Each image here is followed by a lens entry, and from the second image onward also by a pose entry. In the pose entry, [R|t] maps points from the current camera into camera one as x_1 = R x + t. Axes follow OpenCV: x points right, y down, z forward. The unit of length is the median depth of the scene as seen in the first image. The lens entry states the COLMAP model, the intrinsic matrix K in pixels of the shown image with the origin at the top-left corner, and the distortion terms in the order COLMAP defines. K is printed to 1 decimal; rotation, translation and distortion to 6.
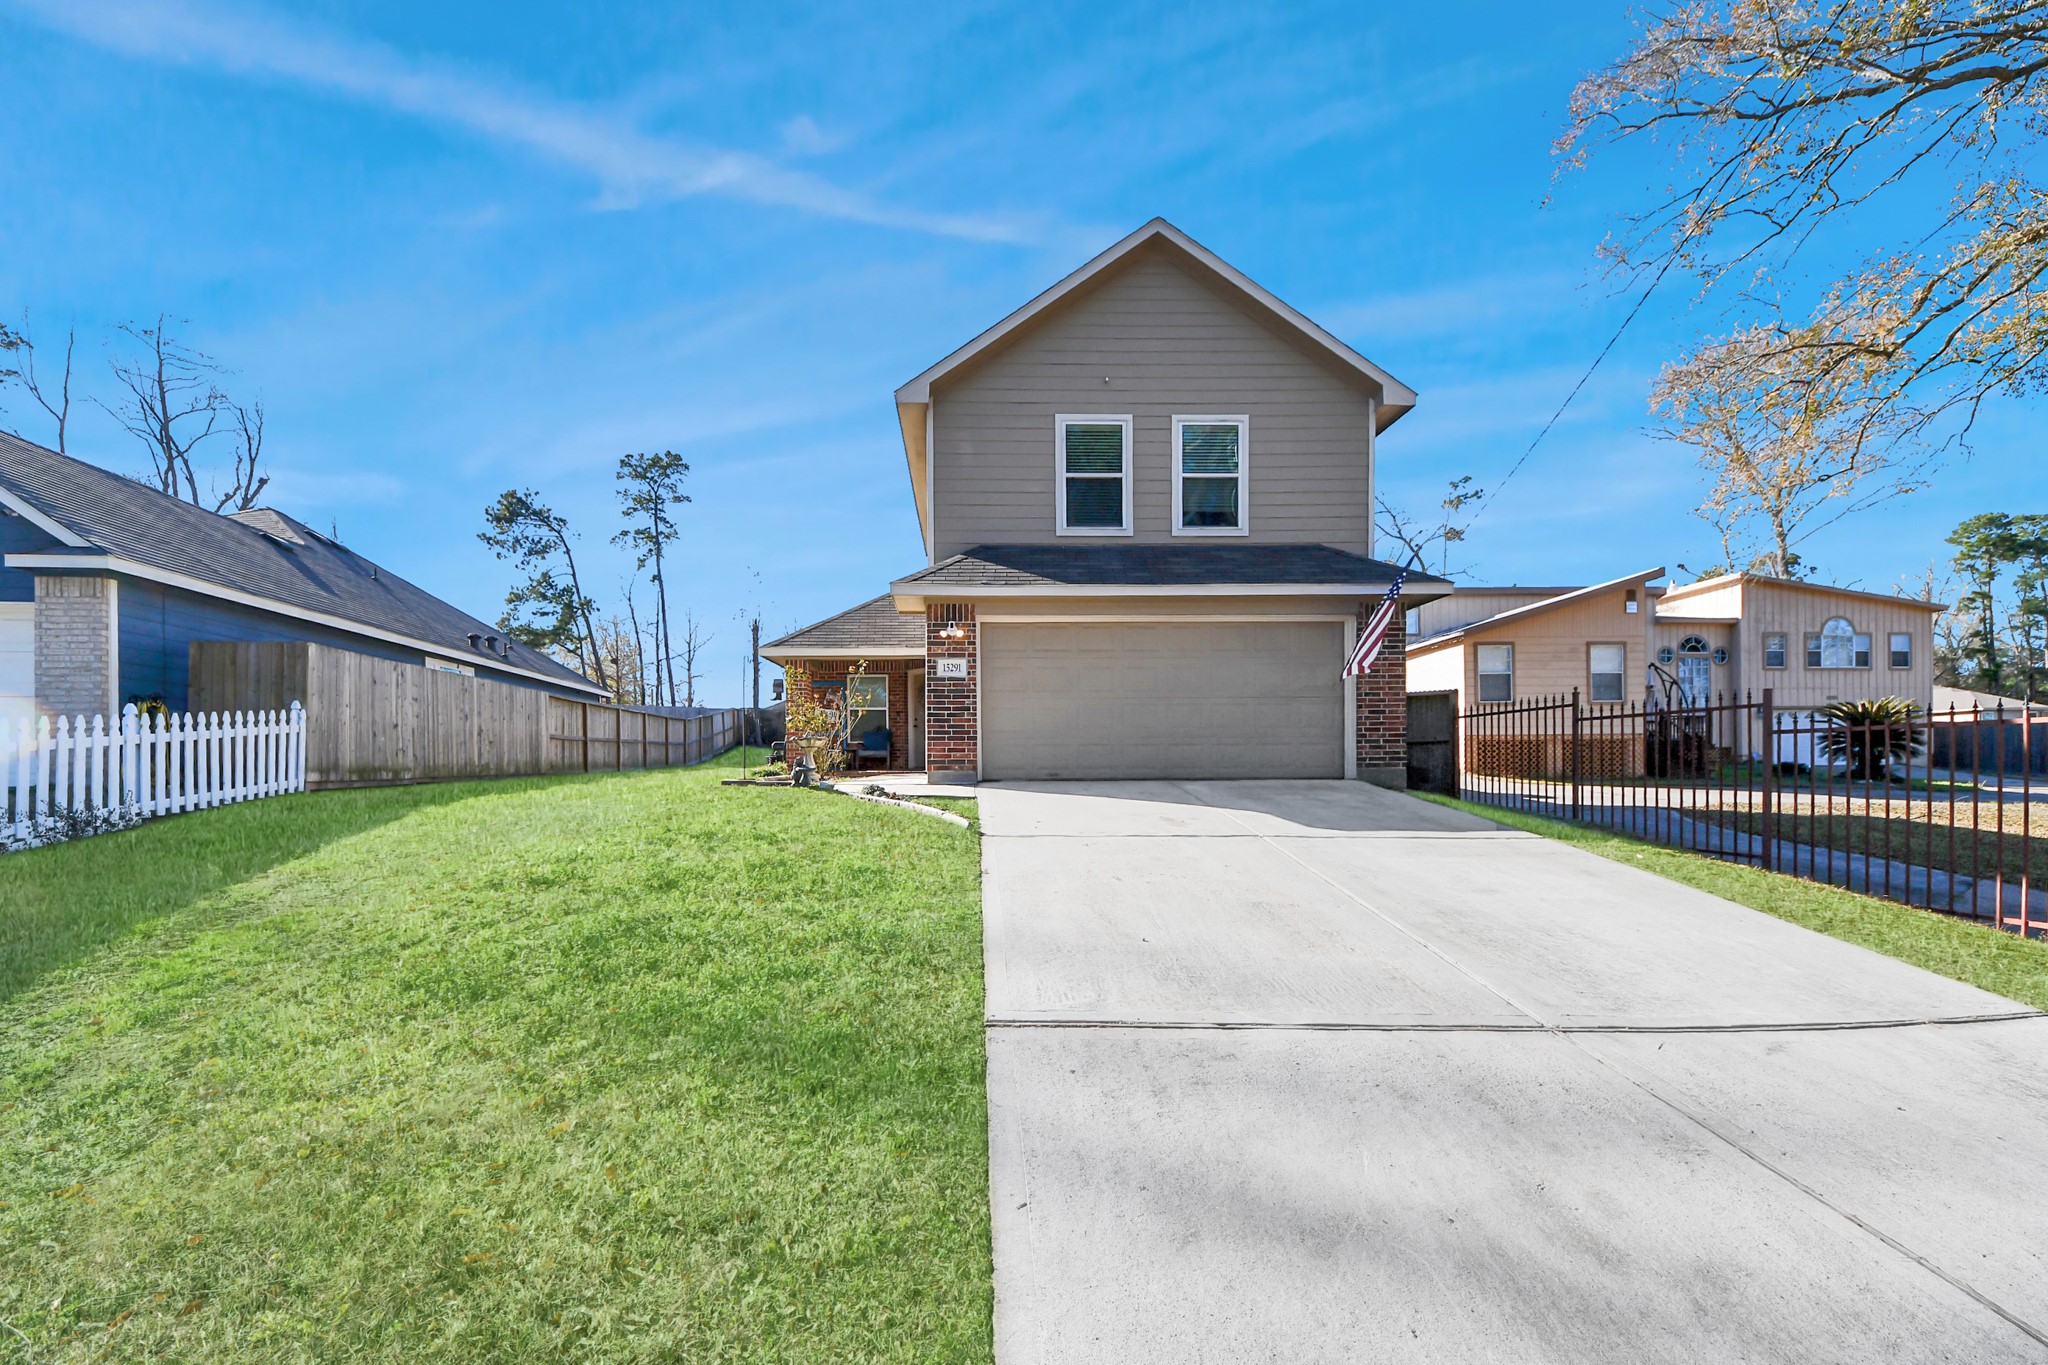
lens RADIAL K [[740.1, 0, 1026.2], [0, 740.1, 690.5], [0, 0, 1]] dist [0.001055, -0.011718]
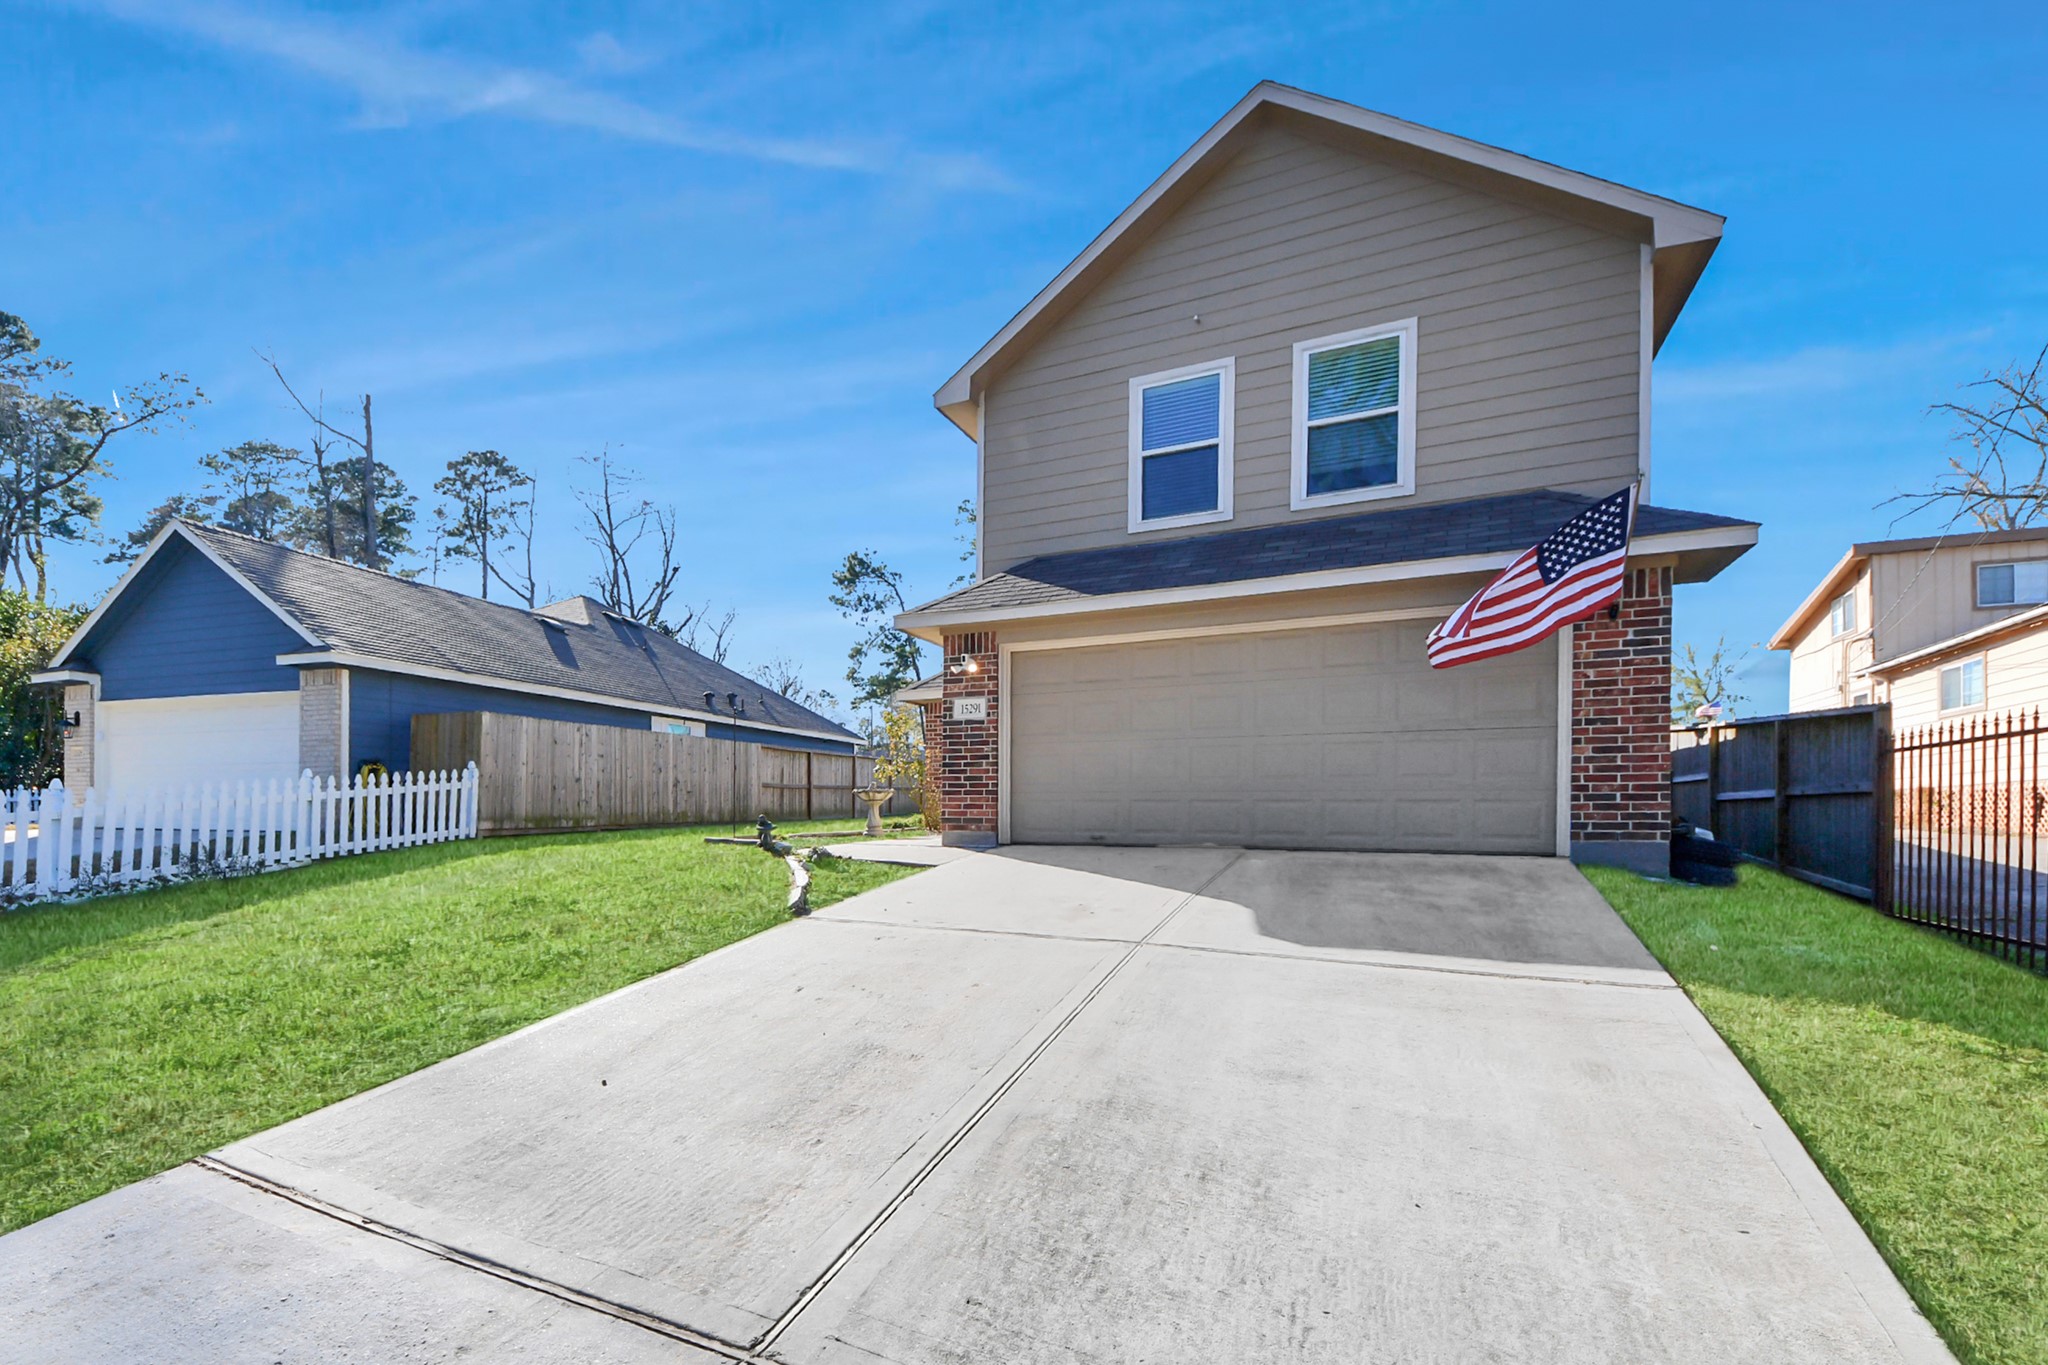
lens RADIAL K [[823.6, 0, 1018.2], [0, 823.6, 733.2], [0, 0, 1]] dist [0.009579, -0.018310]
pose [[0.895855, -0.030277, -0.443315, 0.313433], [0.034229, 0.999414, 0.000915, -0.001632], [0.443027, -0.015994, 0.896366, 0.156765]]
